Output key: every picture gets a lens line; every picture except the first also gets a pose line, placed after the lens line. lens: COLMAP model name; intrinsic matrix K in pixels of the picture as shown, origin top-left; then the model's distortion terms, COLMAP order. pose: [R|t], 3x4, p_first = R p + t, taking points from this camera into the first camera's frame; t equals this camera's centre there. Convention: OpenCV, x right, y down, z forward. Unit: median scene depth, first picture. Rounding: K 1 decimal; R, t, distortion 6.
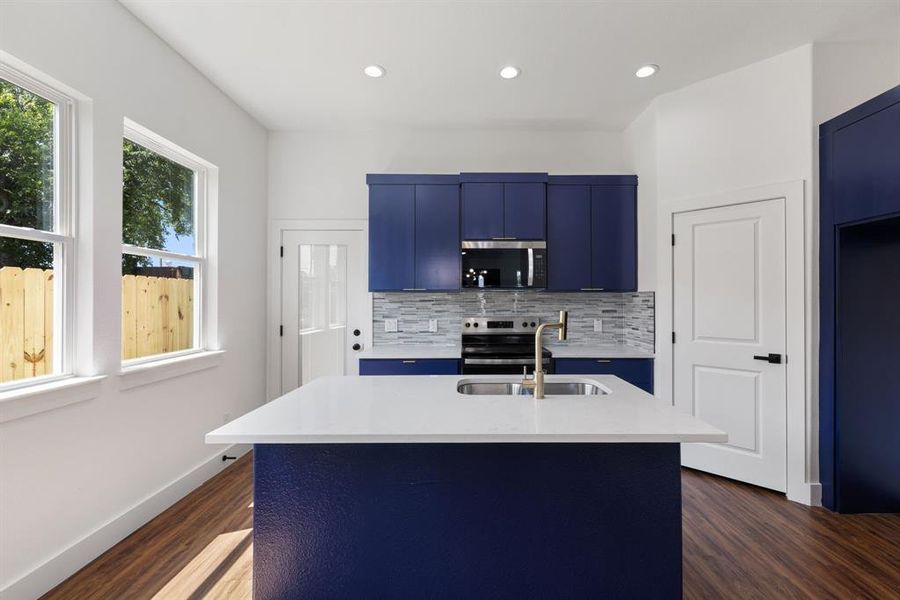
lens RADIAL K [[395.4, 0, 469.5], [0, 395.4, 300.4], [0, 0, 1]] dist [0.002428, 0.001053]
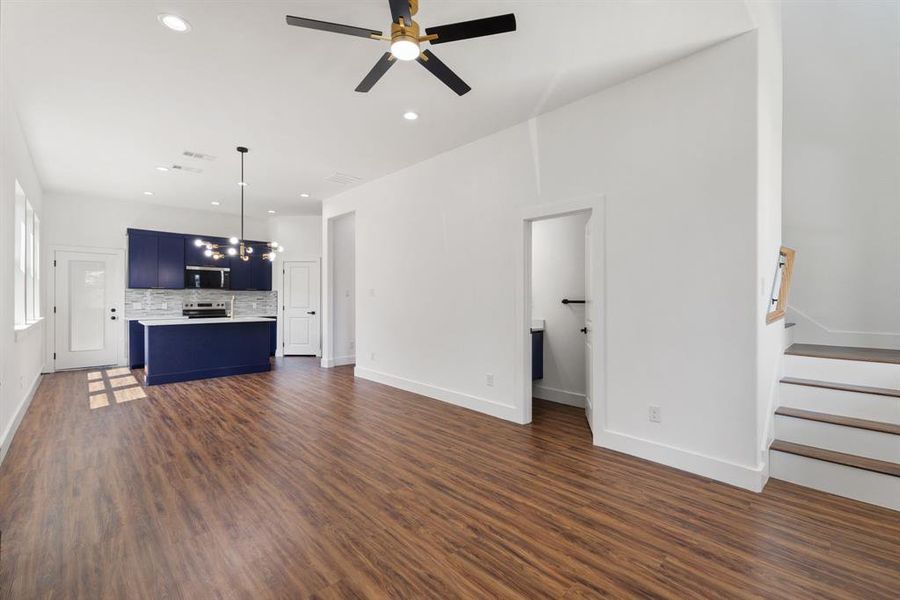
lens RADIAL K [[390.0, 0, 450.3], [0, 390.0, 302.2], [0, 0, 1]] dist [0.006585, 0.000483]
pose [[0.727209, -0.001952, 0.686414, -0.406322], [-0.003444, 0.999973, 0.006493, 0.027751], [-0.686408, -0.007086, 0.727182, -1.432889]]
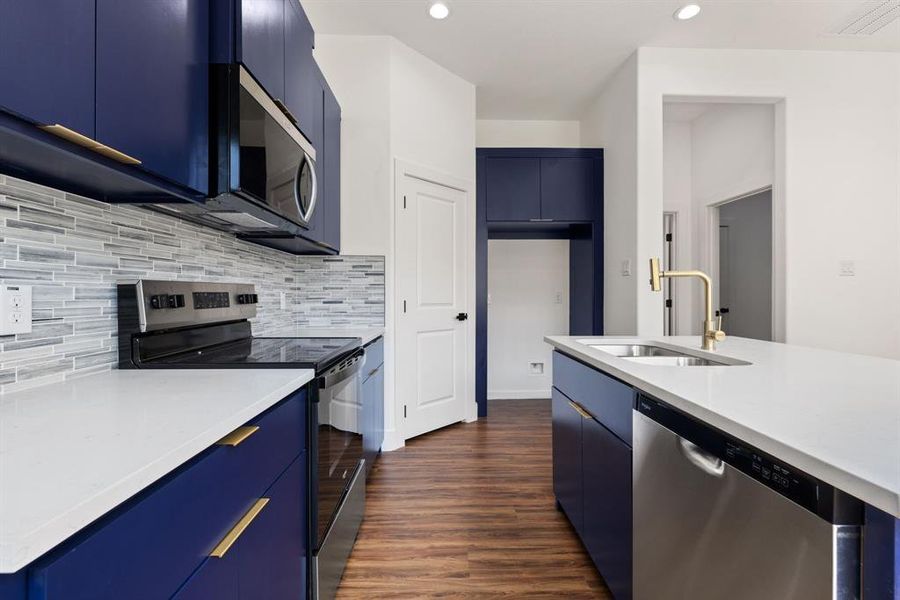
lens RADIAL K [[395.4, 0, 451.0], [0, 395.4, 295.6], [0, 0, 1]] dist [0.002428, 0.001053]
pose [[-0.009447, -0.001037, 0.999955, -0.351478], [-0.003581, 0.999993, 0.001003, 0.055186], [-0.999949, -0.003572, -0.009450, 0.747702]]
